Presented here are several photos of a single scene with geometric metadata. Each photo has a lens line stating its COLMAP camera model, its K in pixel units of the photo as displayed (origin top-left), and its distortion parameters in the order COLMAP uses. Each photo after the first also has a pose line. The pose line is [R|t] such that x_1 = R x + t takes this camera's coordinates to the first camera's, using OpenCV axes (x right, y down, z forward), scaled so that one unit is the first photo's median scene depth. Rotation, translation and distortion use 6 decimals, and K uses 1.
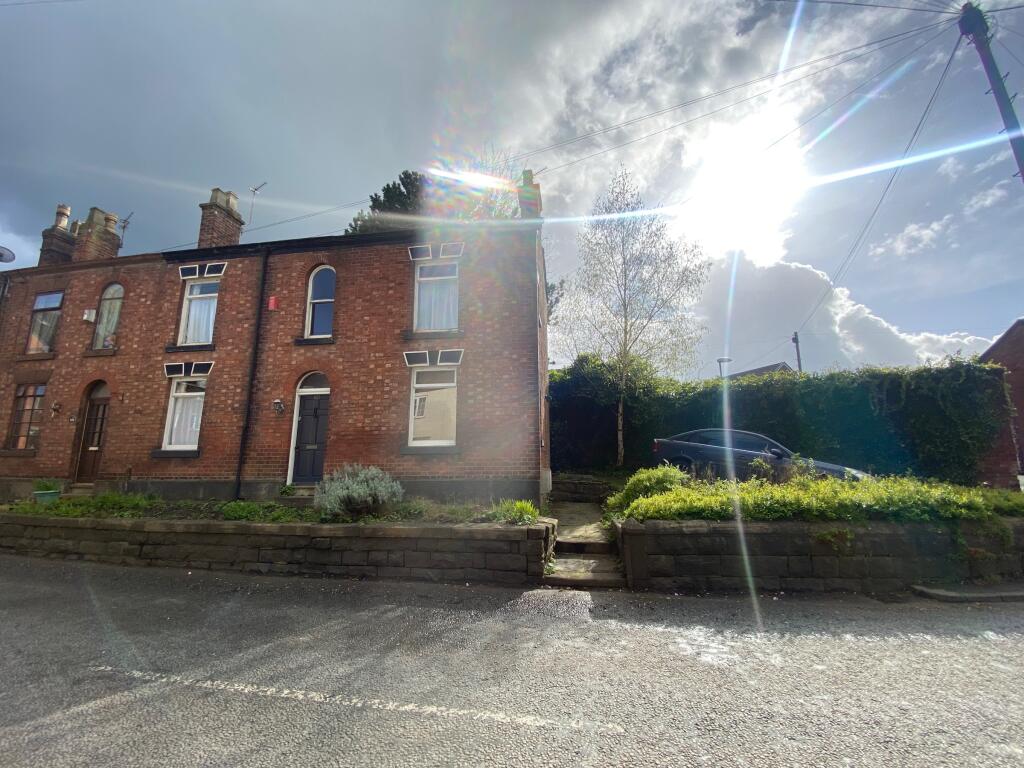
lens RADIAL K [[412.4, 0, 510.7], [0, 412.4, 384.1], [0, 0, 1]] dist [0.019912, -0.020318]
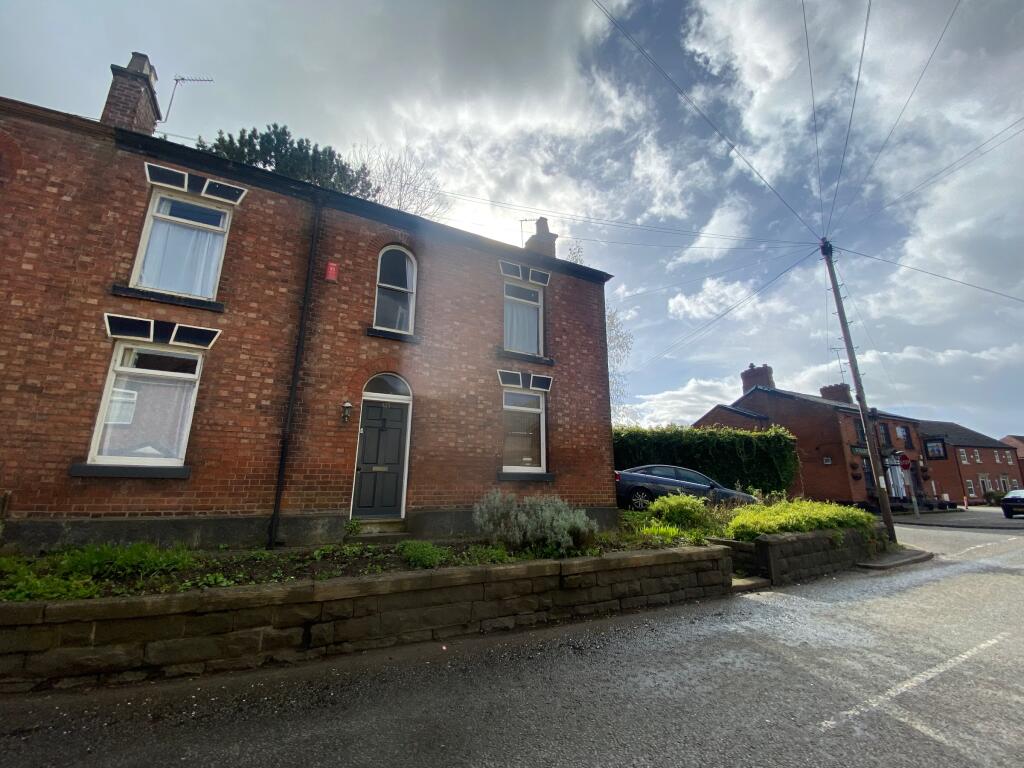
lens RADIAL K [[412.4, 0, 510.7], [0, 412.4, 384.1], [0, 0, 1]] dist [0.019912, -0.020318]
pose [[0.805637, 0.153006, 0.572310, -0.765020], [-0.116133, 0.988117, -0.100690, 0.044940], [-0.580915, 0.014656, 0.813832, 0.228852]]
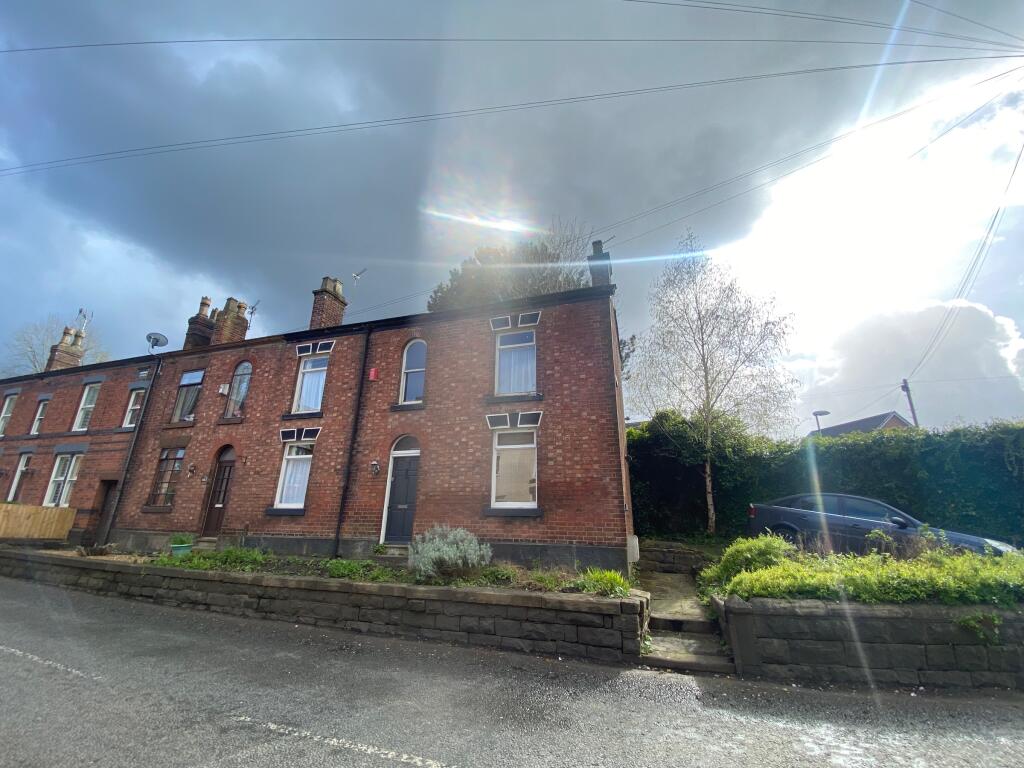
lens RADIAL K [[414.5, 0, 511.4], [0, 414.5, 382.6], [0, 0, 1]] dist [0.015080, -0.017738]
pose [[0.986506, -0.033187, -0.160327, -0.023396], [0.011435, 0.990816, -0.134733, -0.017904], [0.163326, 0.131081, 0.977825, -0.037348]]
